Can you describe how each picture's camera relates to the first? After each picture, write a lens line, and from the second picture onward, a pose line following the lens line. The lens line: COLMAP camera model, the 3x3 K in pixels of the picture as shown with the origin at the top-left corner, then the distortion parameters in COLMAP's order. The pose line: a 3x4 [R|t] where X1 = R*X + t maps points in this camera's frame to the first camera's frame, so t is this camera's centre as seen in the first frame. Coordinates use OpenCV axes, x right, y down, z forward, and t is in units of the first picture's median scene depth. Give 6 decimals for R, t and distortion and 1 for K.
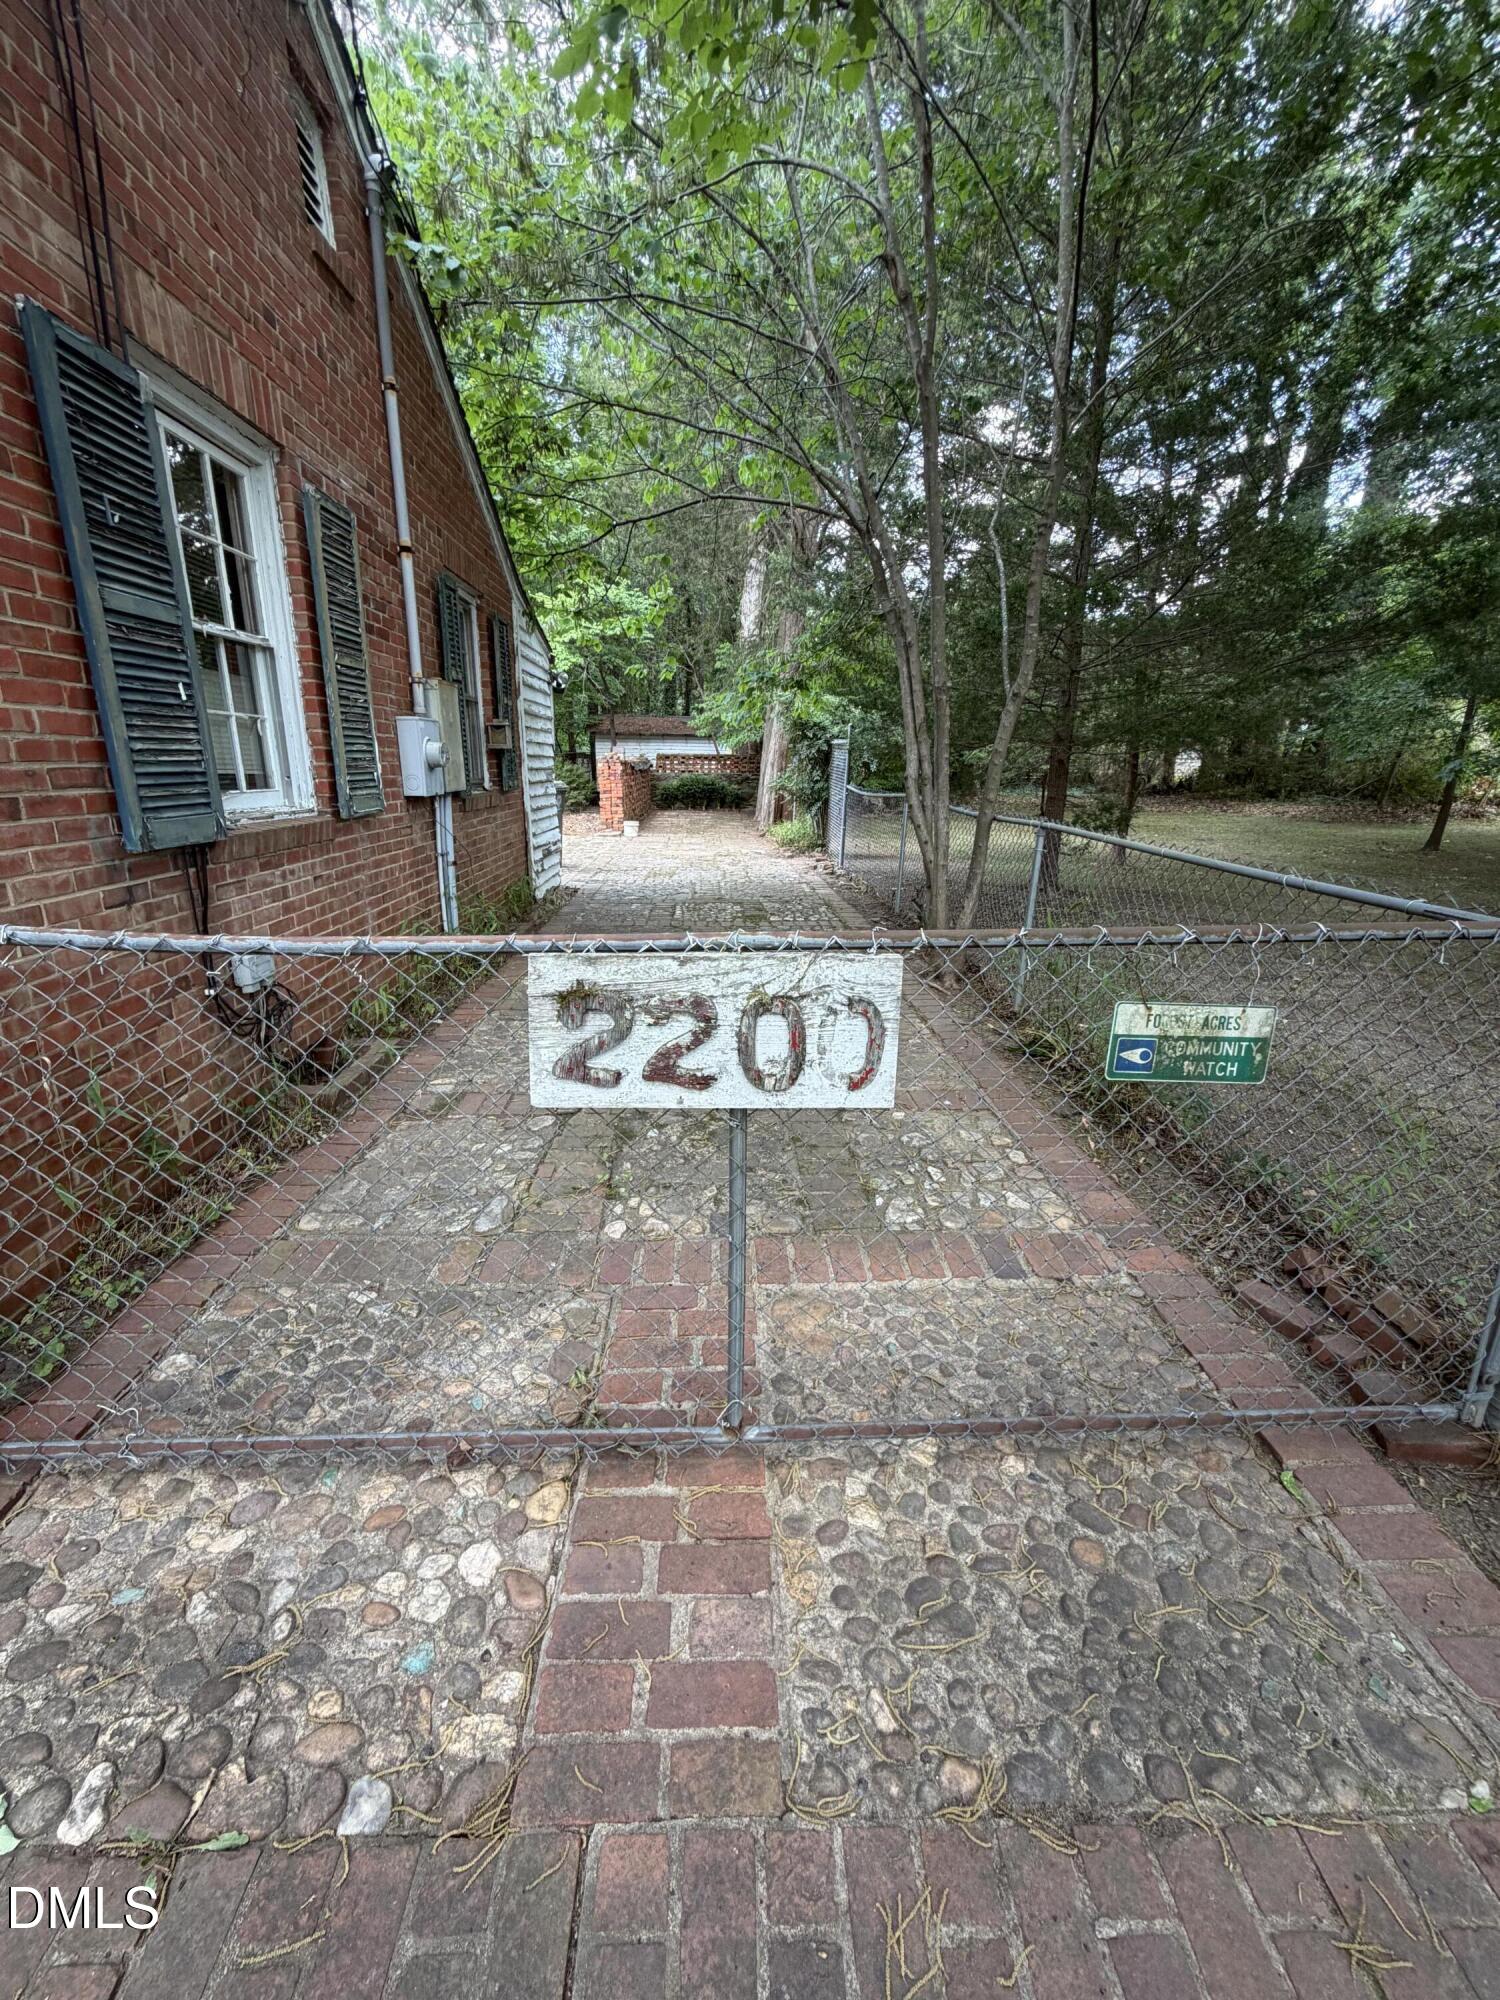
lens RADIAL K [[819.8, 0, 750.0], [0, 819.8, 1000.0], [0, 0, 1]] dist [-0.004346, 0.000865]
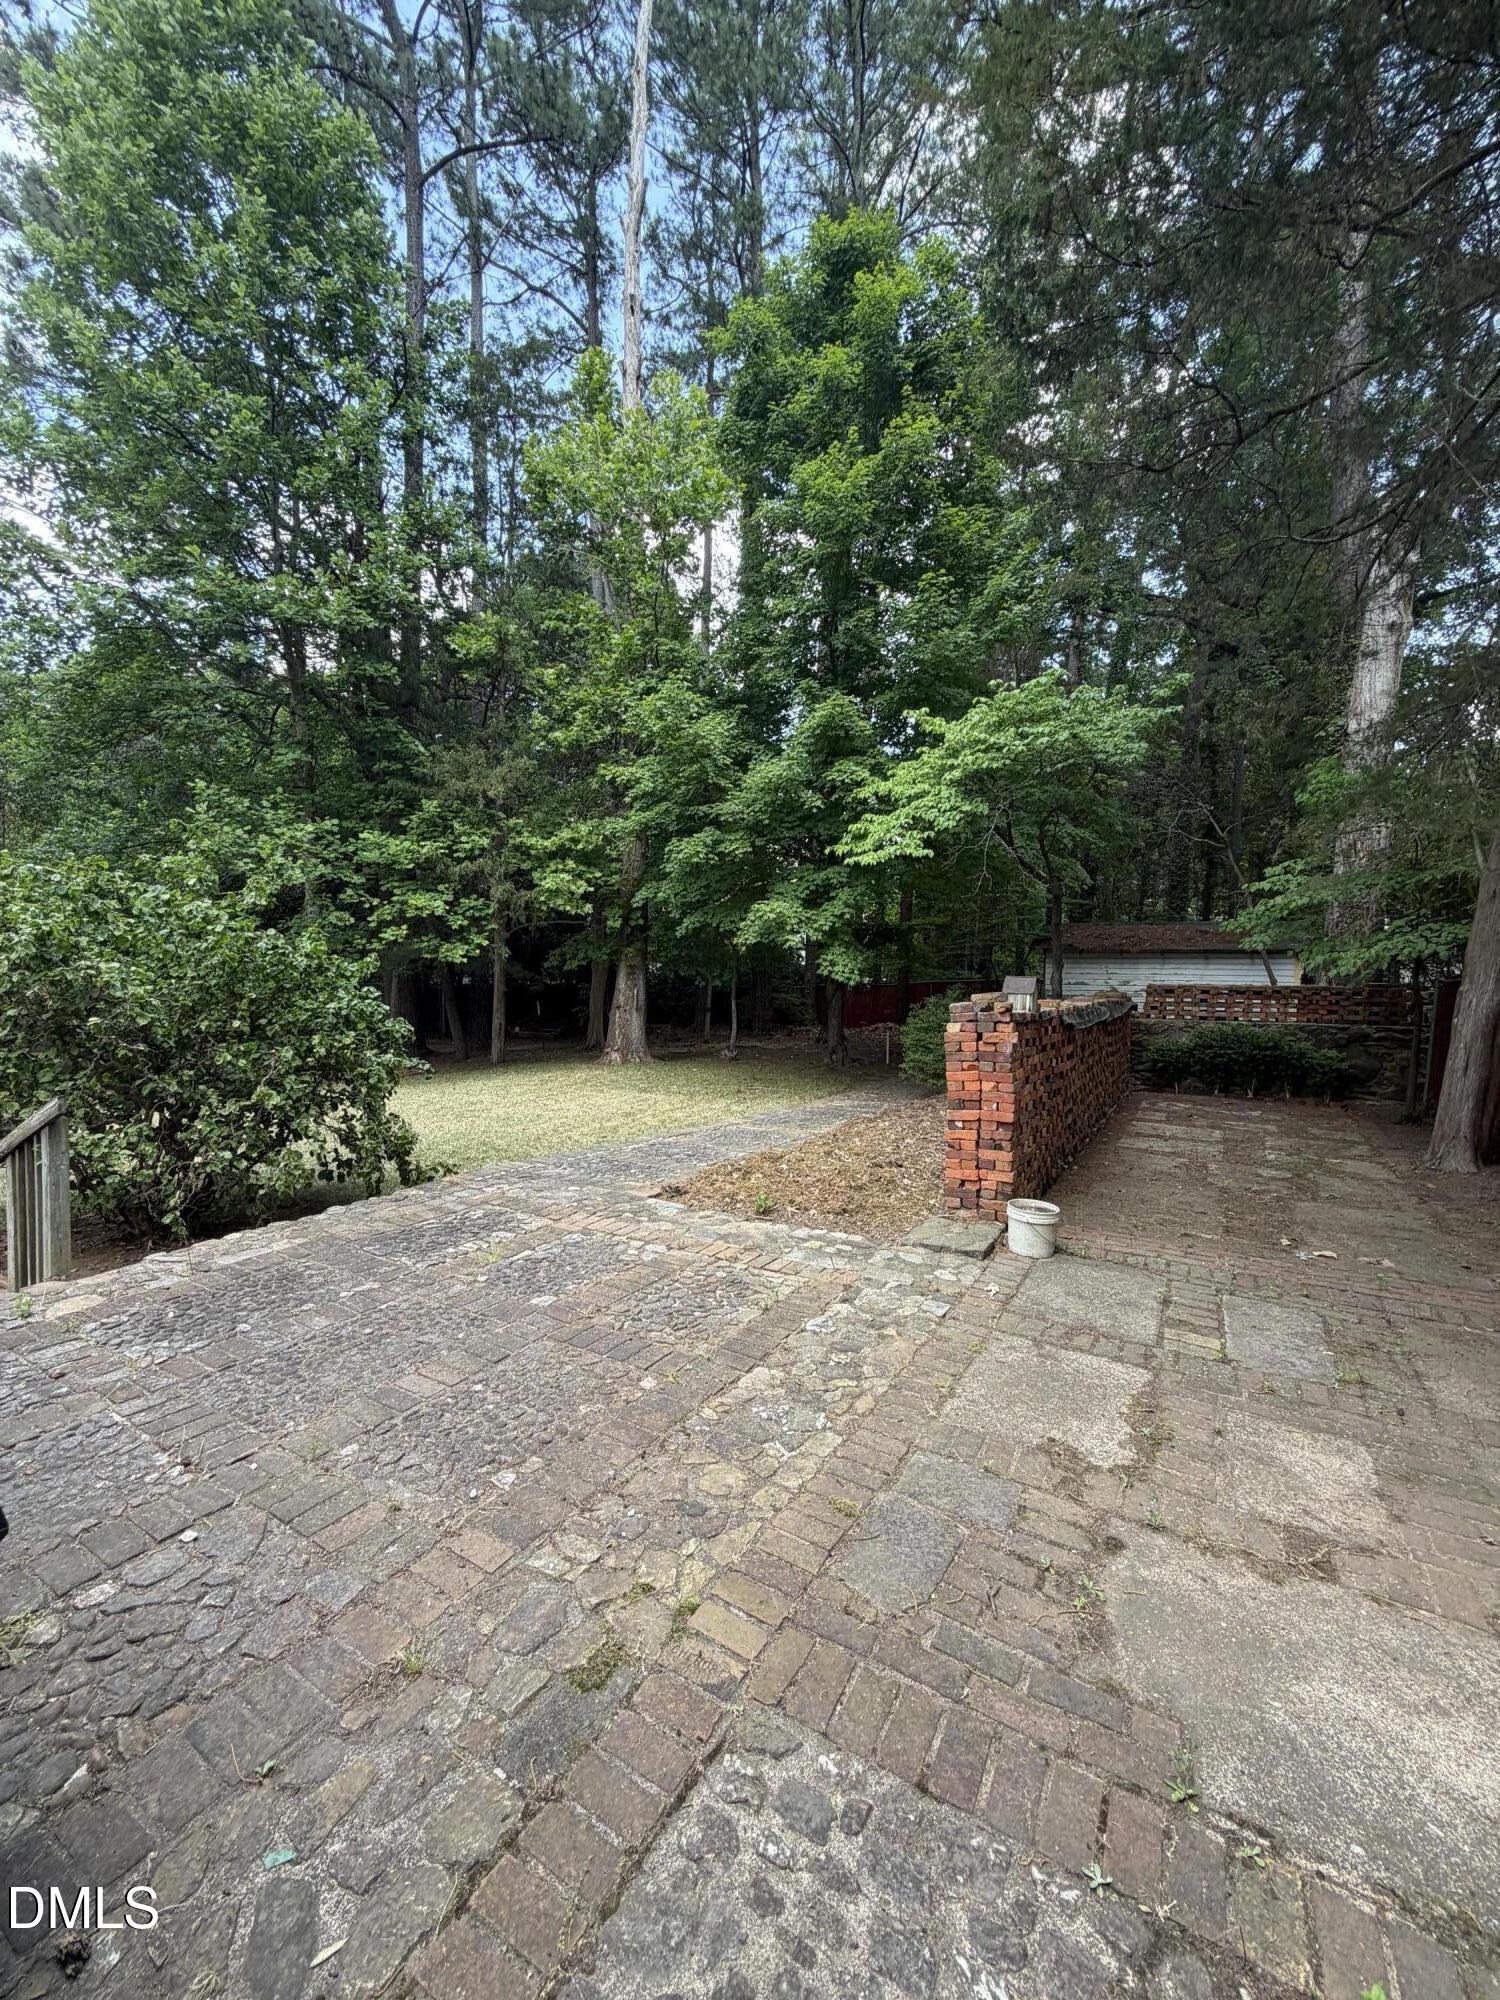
lens RADIAL K [[819.8, 0, 750.0], [0, 819.8, 1000.0], [0, 0, 1]] dist [-0.004346, 0.000865]
pose [[0.843074, 0.003895, -0.537783, -0.045481], [-0.148627, 0.962716, -0.226028, -0.133244], [0.516852, 0.270488, 0.812220, 0.437450]]
